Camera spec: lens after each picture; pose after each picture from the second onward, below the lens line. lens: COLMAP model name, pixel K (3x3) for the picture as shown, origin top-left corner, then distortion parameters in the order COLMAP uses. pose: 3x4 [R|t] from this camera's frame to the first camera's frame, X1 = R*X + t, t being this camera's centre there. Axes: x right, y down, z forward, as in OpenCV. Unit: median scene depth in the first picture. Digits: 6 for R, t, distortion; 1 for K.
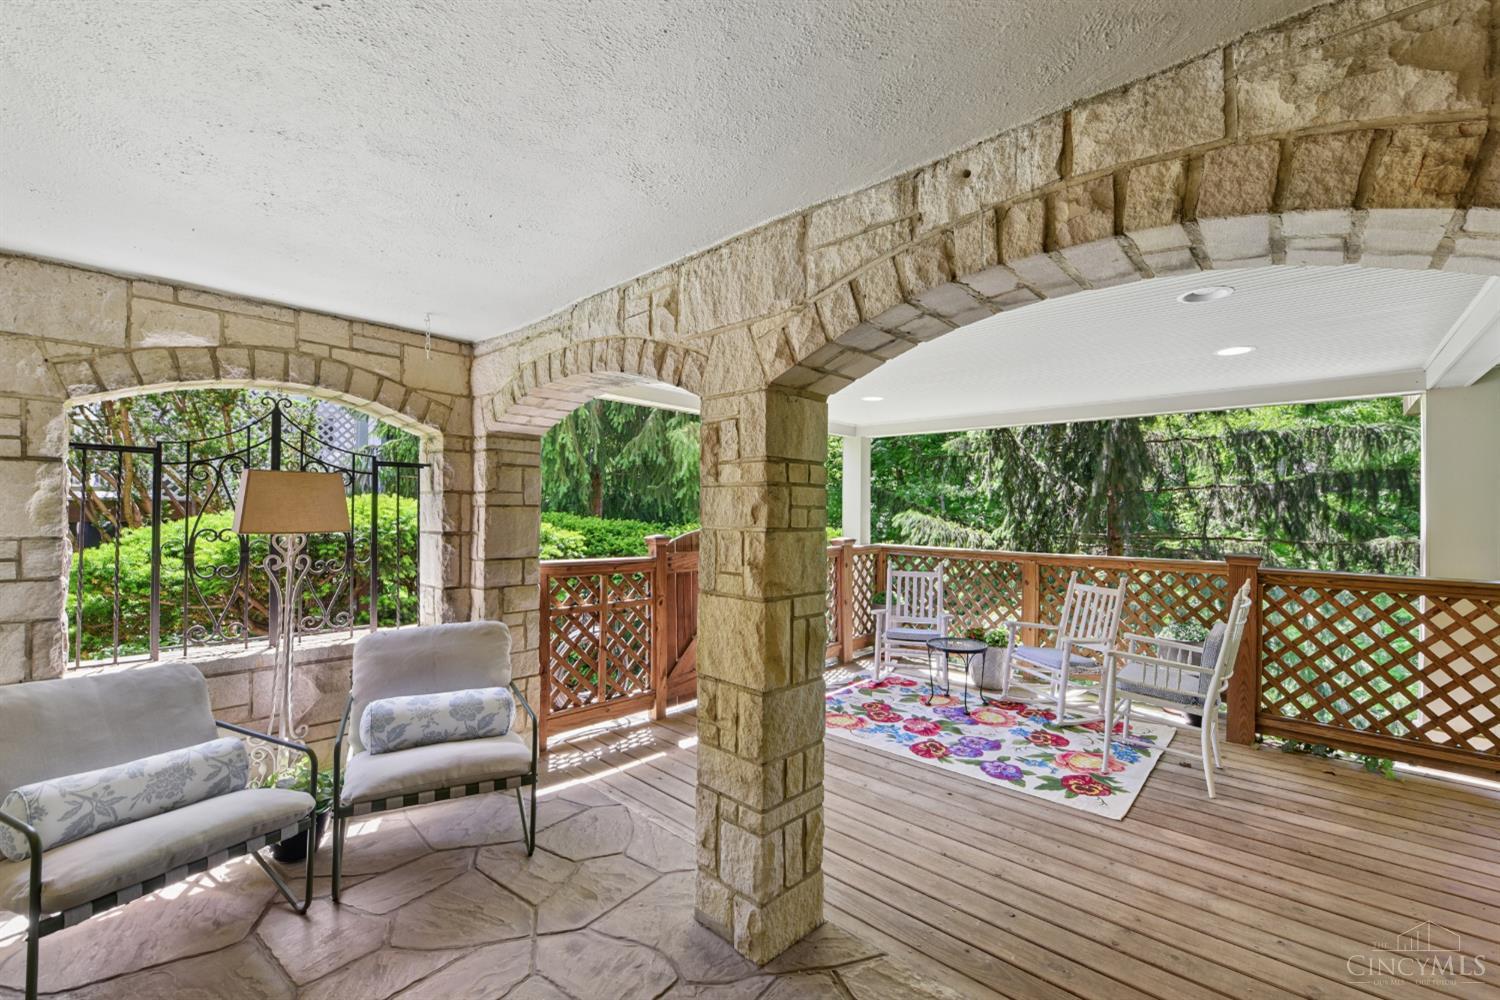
lens RADIAL K [[613.8, 0, 751.4], [0, 613.8, 505.7], [0, 0, 1]] dist [-0.023408, -0.000547]
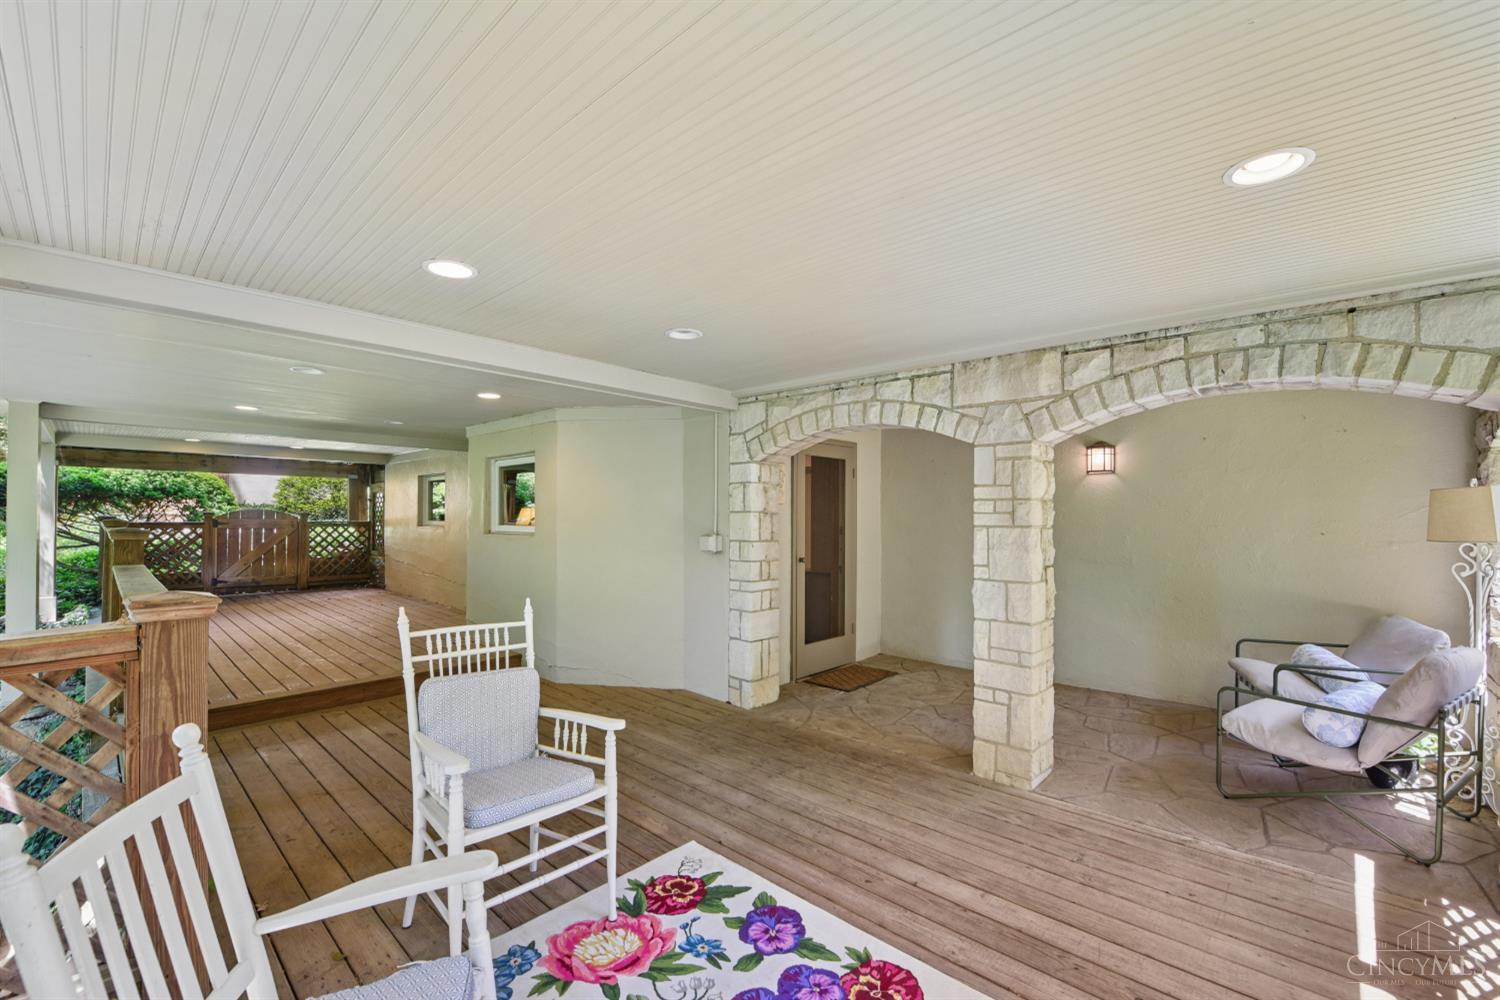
lens RADIAL K [[613.8, 0, 748.9], [0, 613.8, 508.2], [0, 0, 1]] dist [-0.023408, -0.000547]
pose [[-0.999704, -0.020506, 0.013080, 0.442973], [-0.020797, 0.999531, -0.022496, 0.022414], [-0.012613, -0.022762, -0.999661, 1.652138]]
